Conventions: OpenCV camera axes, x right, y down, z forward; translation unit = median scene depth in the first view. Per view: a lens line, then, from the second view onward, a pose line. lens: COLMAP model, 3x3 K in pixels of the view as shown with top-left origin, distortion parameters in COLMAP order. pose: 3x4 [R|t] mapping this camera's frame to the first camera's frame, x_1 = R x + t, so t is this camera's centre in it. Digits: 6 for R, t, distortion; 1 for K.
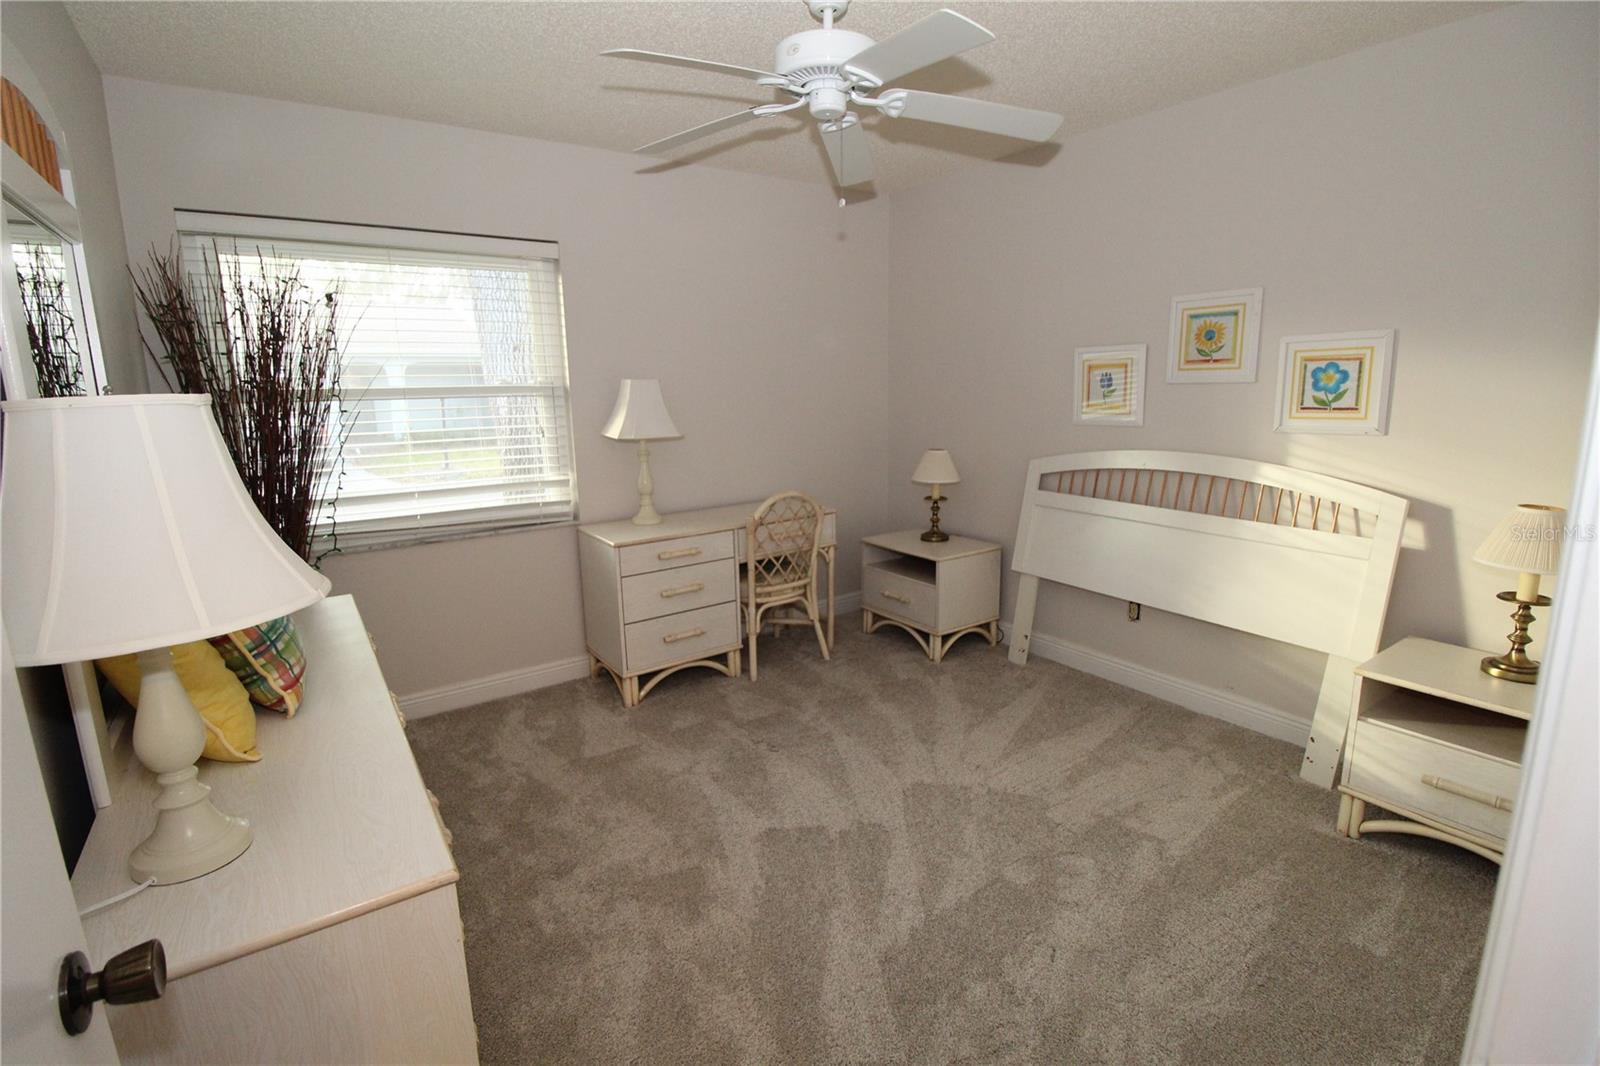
lens RADIAL K [[742.4, 0, 797.9], [0, 742.4, 526.3], [0, 0, 1]] dist [-0.010432, -0.003089]
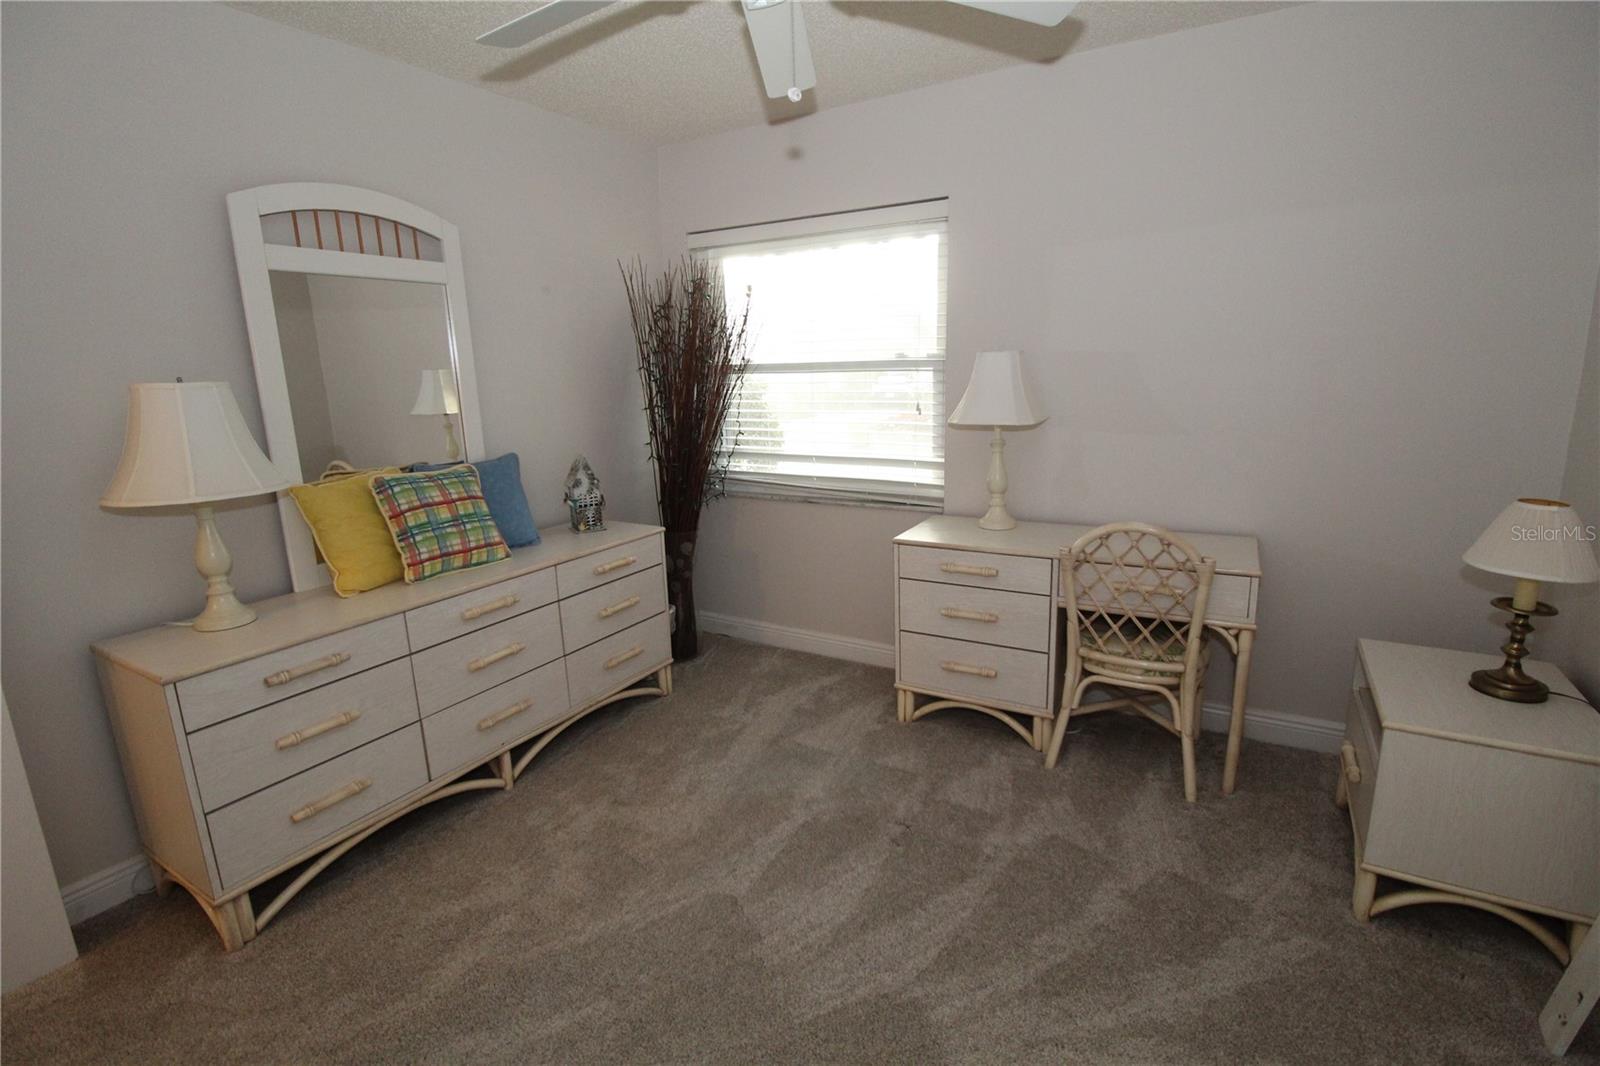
lens RADIAL K [[742.4, 0, 802.0], [0, 742.4, 531.4], [0, 0, 1]] dist [-0.010432, -0.003089]
pose [[0.409869, 0.206794, -0.888394, 0.447727], [-0.151731, 0.975849, 0.157149, -0.097680], [0.899436, 0.070386, 0.431348, 0.459728]]
